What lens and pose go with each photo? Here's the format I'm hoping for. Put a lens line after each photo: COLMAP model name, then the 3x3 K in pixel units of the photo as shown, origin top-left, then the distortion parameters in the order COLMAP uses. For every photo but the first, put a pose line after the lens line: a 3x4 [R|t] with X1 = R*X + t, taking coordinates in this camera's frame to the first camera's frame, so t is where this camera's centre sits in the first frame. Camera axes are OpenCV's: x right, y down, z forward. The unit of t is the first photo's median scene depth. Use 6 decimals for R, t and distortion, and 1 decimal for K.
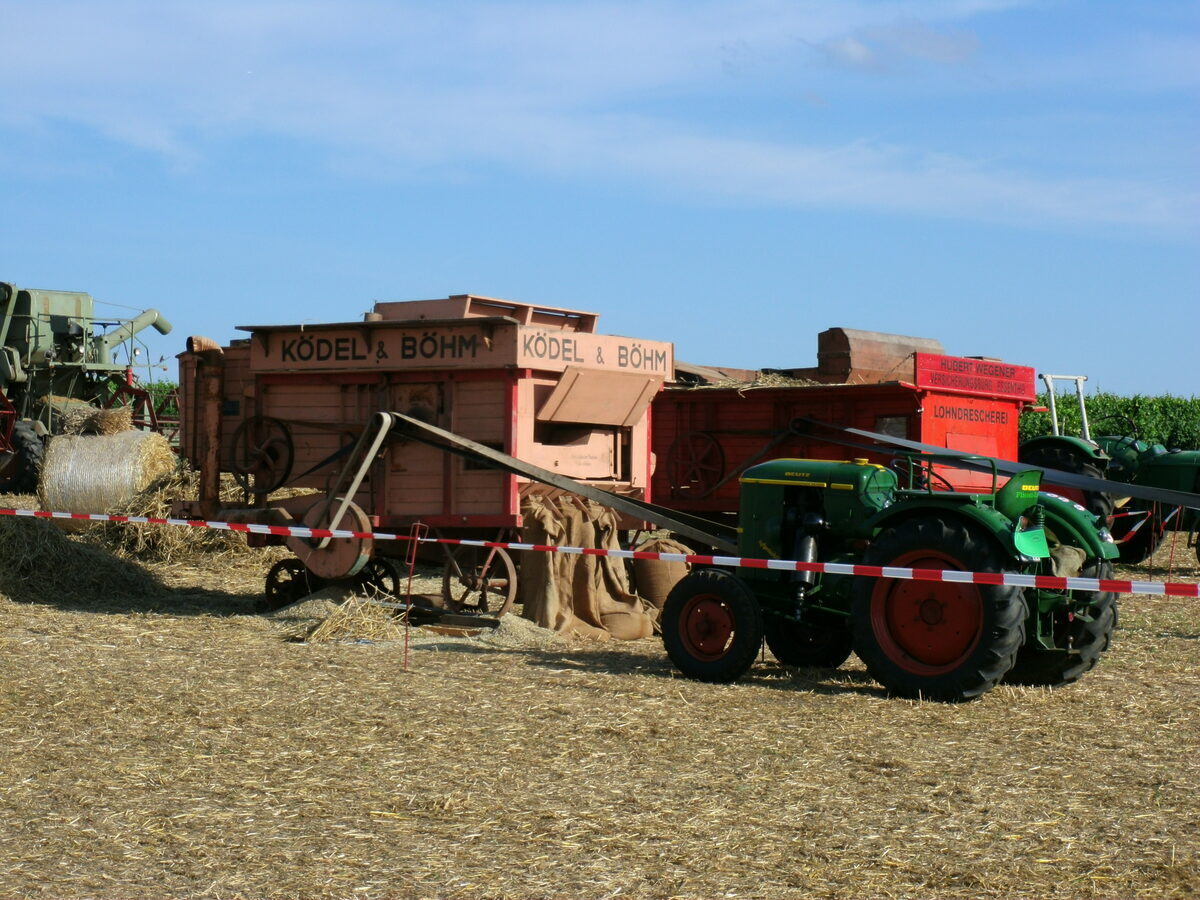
lens RADIAL K [[2943.2, 0, 597.9], [0, 2943.2, 450.7], [0, 0, 1]] dist [0.022634, 0.000000]
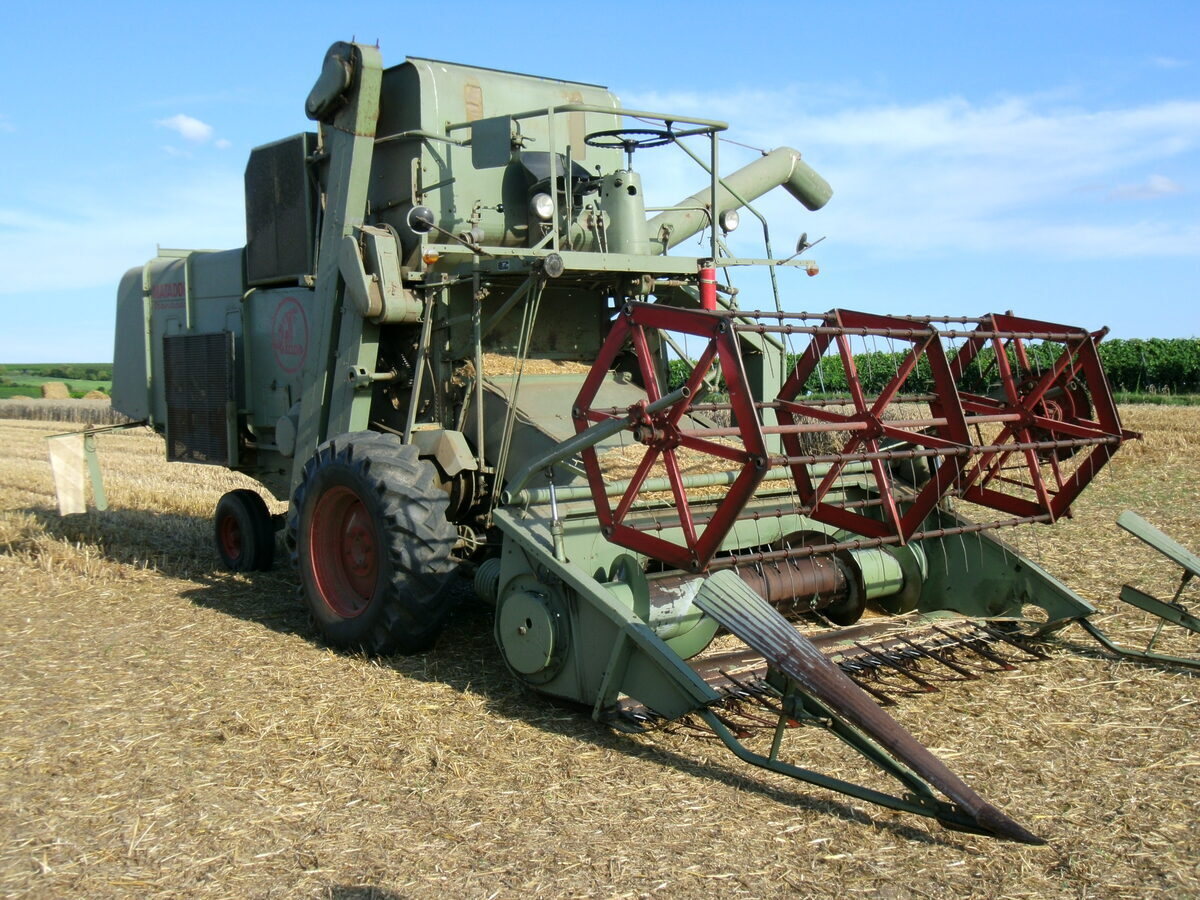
lens RADIAL K [[1349.0, 0, 594.6], [0, 1349.0, 446.2], [0, 0, 1]] dist [0.007055, 0.000000]
pose [[0.945598, -0.026682, -0.324242, -0.146667], [0.039100, 0.998728, 0.031841, -0.015227], [0.322980, -0.042786, 0.945438, 1.026475]]
